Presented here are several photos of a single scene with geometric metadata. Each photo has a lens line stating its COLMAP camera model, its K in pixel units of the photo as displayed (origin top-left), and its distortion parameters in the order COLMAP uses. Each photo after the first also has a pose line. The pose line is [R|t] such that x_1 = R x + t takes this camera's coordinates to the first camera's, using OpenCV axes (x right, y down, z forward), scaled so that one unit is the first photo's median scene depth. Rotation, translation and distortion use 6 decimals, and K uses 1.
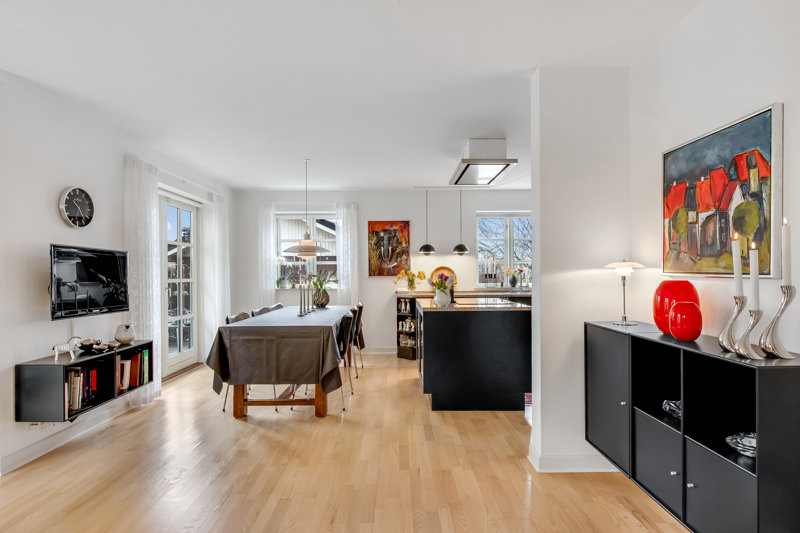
lens RADIAL K [[416.3, 0, 397.2], [0, 416.3, 278.9], [0, 0, 1]] dist [0.022509, 0.000044]
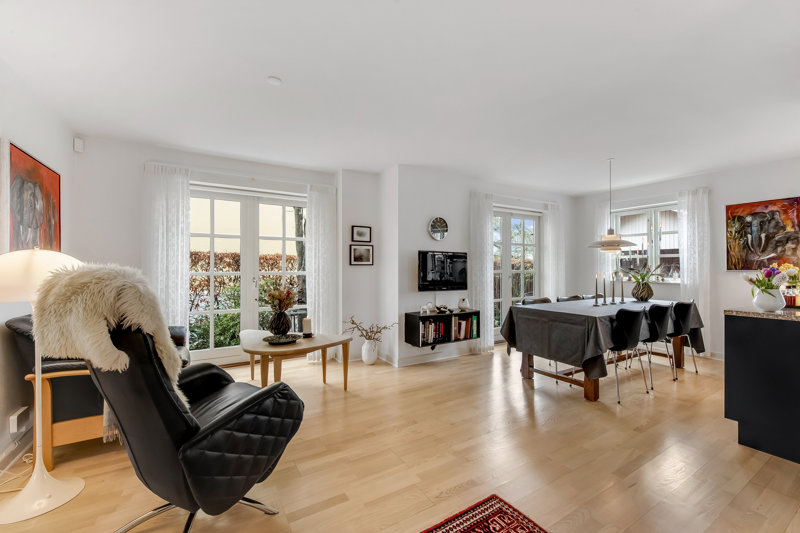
lens RADIAL K [[331.4, 0, 400.0], [0, 331.4, 266.5], [0, 0, 1]] dist [-0.000706, -0.000059]
pose [[0.515629, 0.003712, -0.856804, 0.237904], [-0.014266, 0.999889, -0.004253, -0.002233], [0.856693, 0.014416, 0.515625, 0.113959]]
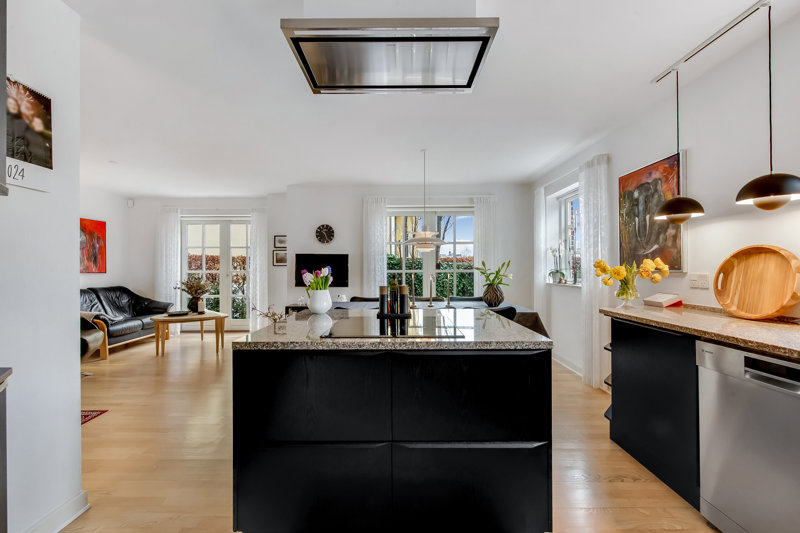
lens RADIAL K [[308.1, 0, 400.2], [0, 308.1, 269.9], [0, 0, 1]] dist [0.001507, 0.000101]
pose [[0.000387, 0.015614, -0.999878, 0.533098], [-0.009635, 0.999832, 0.015609, -0.014498], [0.999954, 0.009628, 0.000537, 0.974953]]
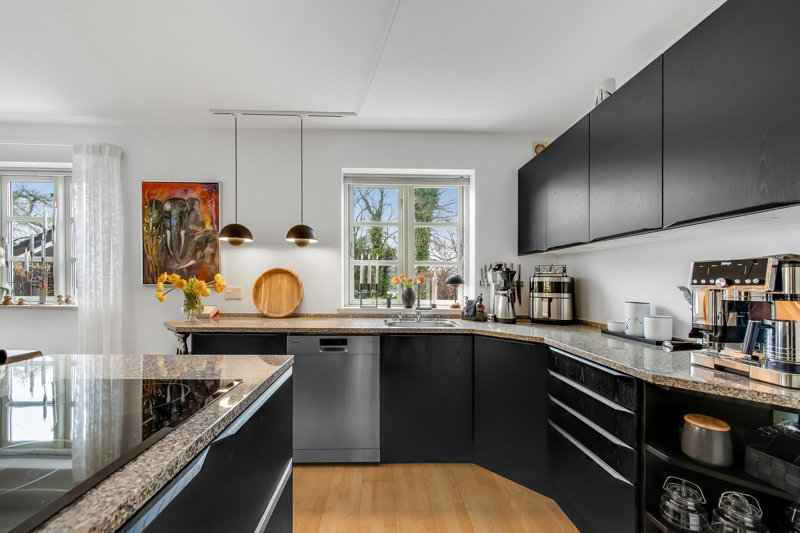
lens RADIAL K [[325.5, 0, 383.8], [0, 325.5, 283.8], [0, 0, 1]] dist [0.001927, 0.000167]
pose [[0.999707, 0.015014, 0.018992, 0.335774], [-0.014856, 0.999854, -0.008427, -0.011463], [-0.019116, 0.008142, 0.999784, 0.814662]]
